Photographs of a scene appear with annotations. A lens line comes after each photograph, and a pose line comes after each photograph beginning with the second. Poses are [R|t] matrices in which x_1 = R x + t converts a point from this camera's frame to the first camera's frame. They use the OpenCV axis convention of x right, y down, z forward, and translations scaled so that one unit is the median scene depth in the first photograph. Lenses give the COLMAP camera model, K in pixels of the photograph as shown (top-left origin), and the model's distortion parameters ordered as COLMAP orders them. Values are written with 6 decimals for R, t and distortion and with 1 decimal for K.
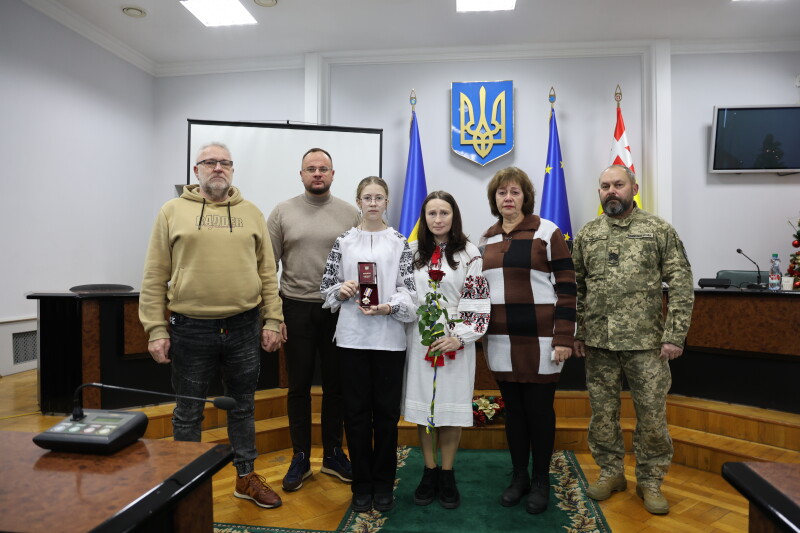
lens RADIAL K [[546.3, 0, 400.0], [0, 546.3, 266.5], [0, 0, 1]] dist [-0.095463, 0.062375]
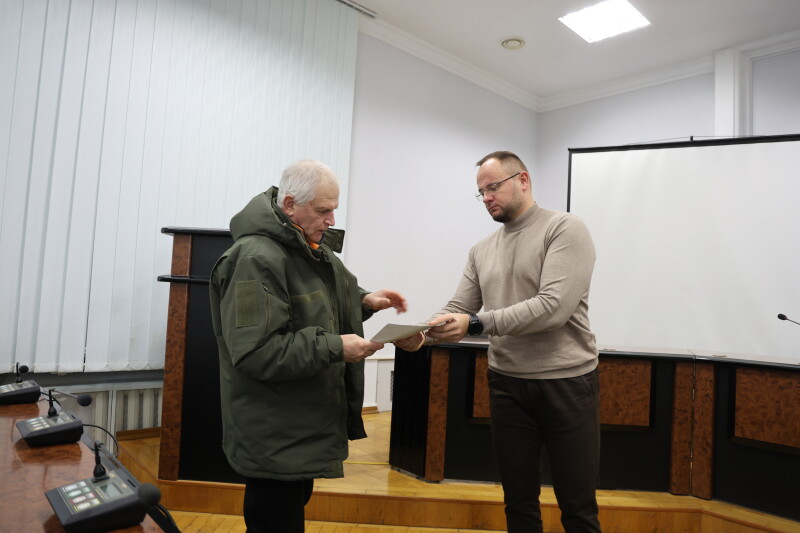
lens RADIAL K [[546.3, 0, 400.0], [0, 546.3, 266.5], [0, 0, 1]] dist [-0.095463, 0.062375]
pose [[0.764004, 0.001753, -0.645210, -0.031173], [-0.057336, 0.996225, -0.065186, -0.006110], [0.642659, 0.086796, 0.761220, 0.151792]]
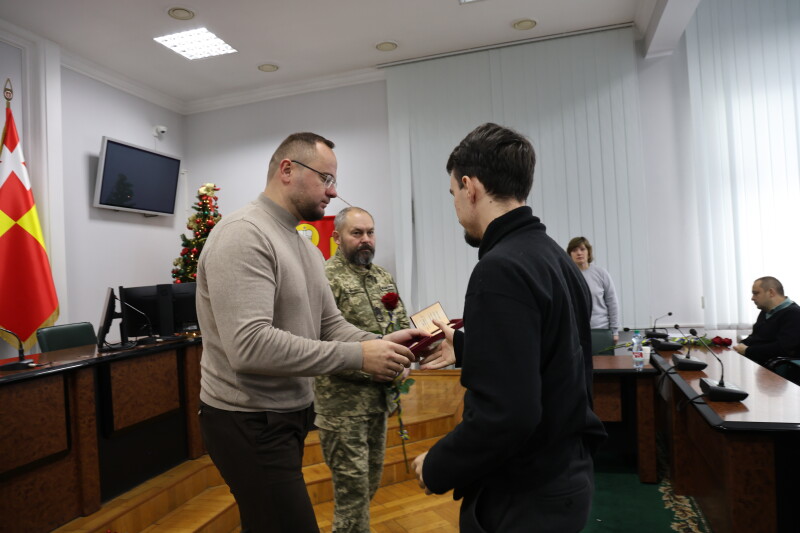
lens RADIAL K [[546.3, 0, 400.0], [0, 546.3, 266.5], [0, 0, 1]] dist [-0.095463, 0.062375]
pose [[0.150126, 0.008586, 0.988630, -0.242980], [0.051522, 0.998536, -0.016496, -0.031153], [-0.987324, 0.053412, 0.149464, 0.347275]]
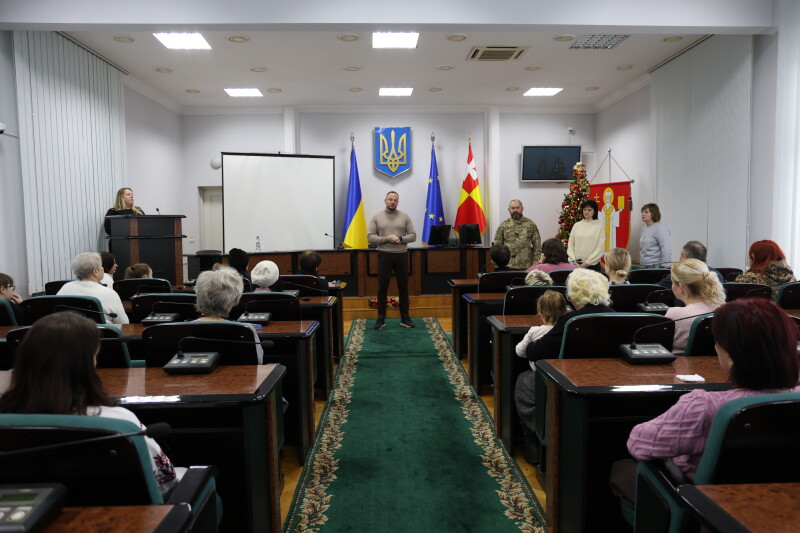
lens RADIAL K [[576.5, 0, 386.3], [0, 576.5, 268.3], [0, 0, 1]] dist [-0.077633, -0.000536]
pose [[0.987749, -0.024706, 0.154083, -0.161896], [0.014226, 0.997533, 0.068749, -0.025643], [-0.155401, -0.065715, 0.985663, -0.832863]]
